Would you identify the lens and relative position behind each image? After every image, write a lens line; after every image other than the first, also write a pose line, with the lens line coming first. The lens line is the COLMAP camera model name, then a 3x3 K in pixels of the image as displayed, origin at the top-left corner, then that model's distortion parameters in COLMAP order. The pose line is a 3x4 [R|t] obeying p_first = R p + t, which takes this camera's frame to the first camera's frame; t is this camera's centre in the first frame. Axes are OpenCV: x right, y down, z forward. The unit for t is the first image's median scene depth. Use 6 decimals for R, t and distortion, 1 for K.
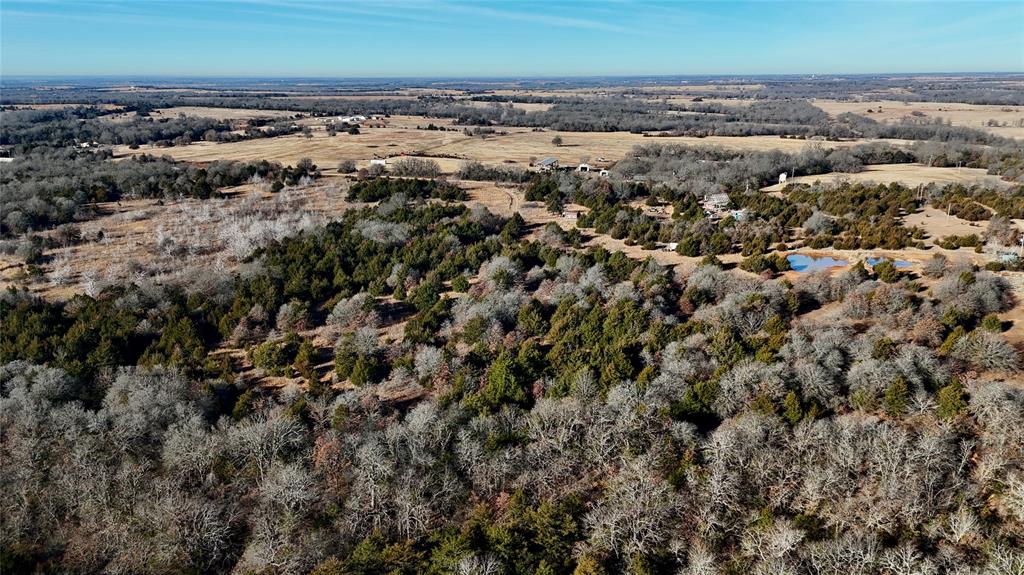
lens RADIAL K [[740.7, 0, 507.4], [0, 740.7, 284.2], [0, 0, 1]] dist [0.070250, -0.070573]
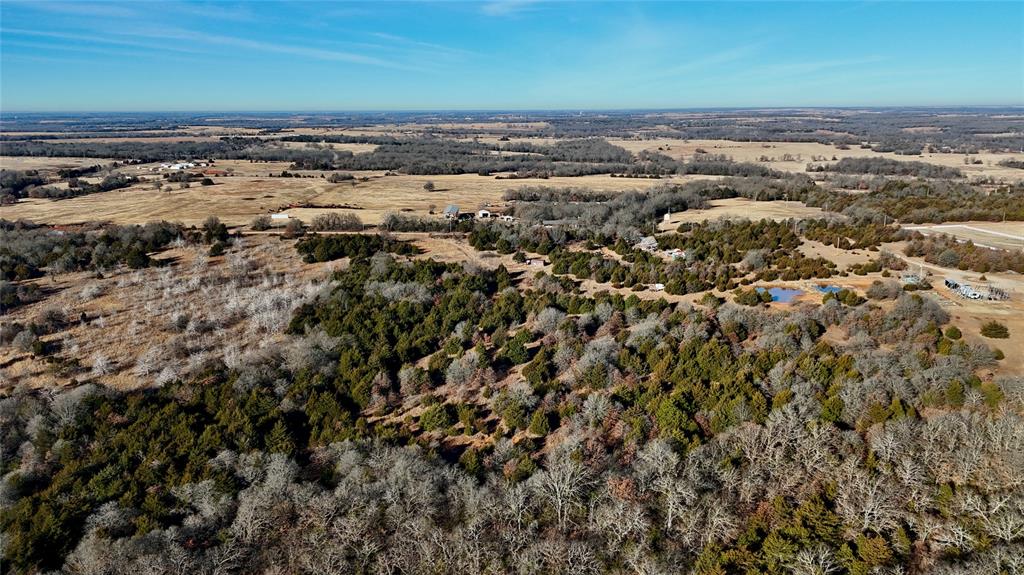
lens RADIAL K [[740.7, 0, 506.1], [0, 740.7, 290.0], [0, 0, 1]] dist [0.070250, -0.070573]
pose [[0.957395, -0.070848, 0.279955, -0.351156], [0.080720, 0.996451, -0.023877, -0.039476], [-0.277270, 0.045458, 0.959716, -0.057828]]
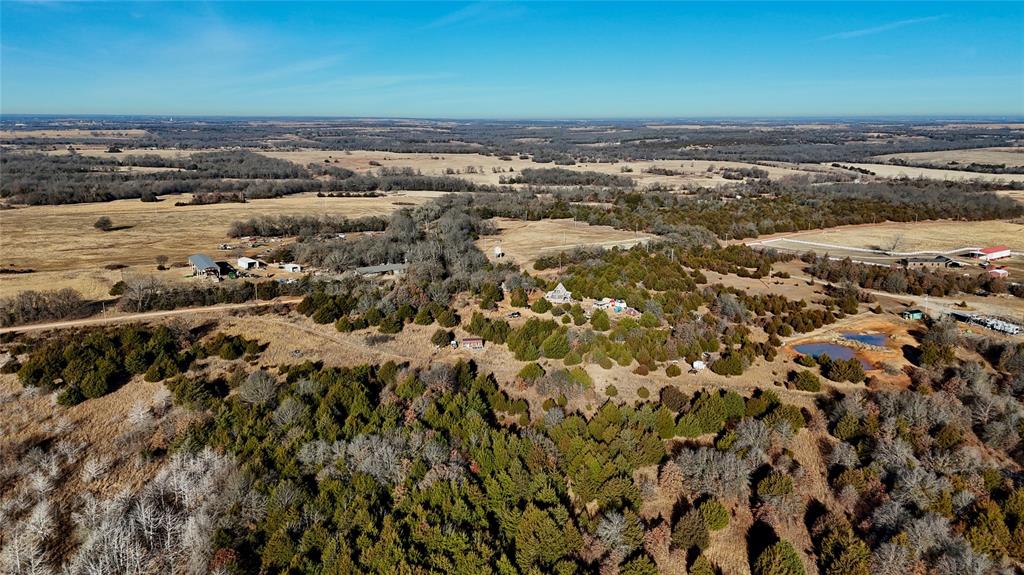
lens RADIAL K [[740.7, 0, 519.8], [0, 740.7, 285.4], [0, 0, 1]] dist [0.070250, -0.070573]
pose [[0.668750, -0.157195, 0.726680, -0.545223], [0.193346, 0.980535, 0.034176, -0.216391], [-0.717907, 0.117646, 0.686126, 0.569882]]
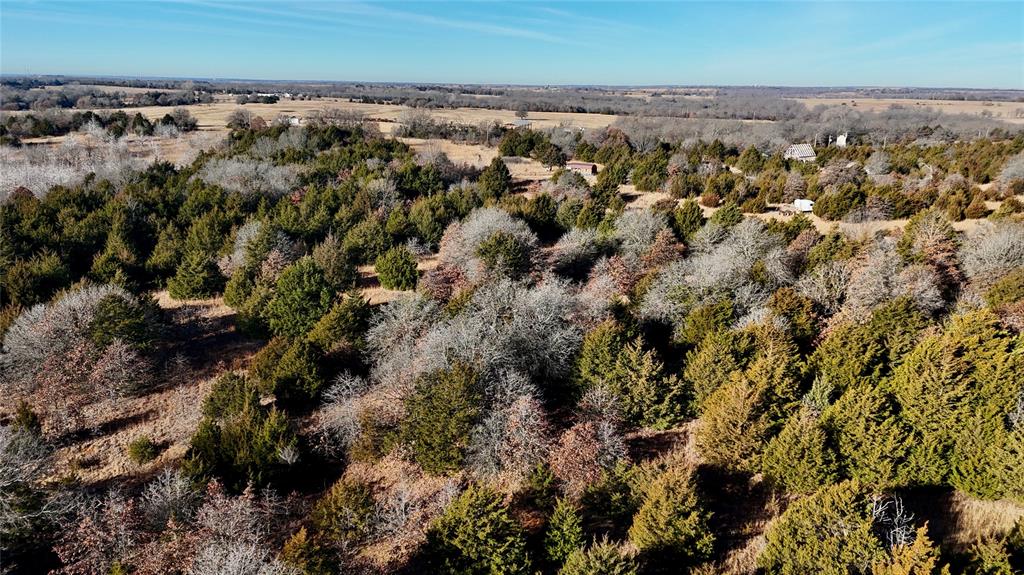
lens RADIAL K [[740.7, 0, 514.8], [0, 740.7, 290.4], [0, 0, 1]] dist [0.070250, -0.070573]
pose [[0.996318, -0.001603, 0.085720, -0.029333], [0.001851, 0.999994, -0.002810, 0.011266], [-0.085715, 0.002958, 0.996315, 0.508007]]
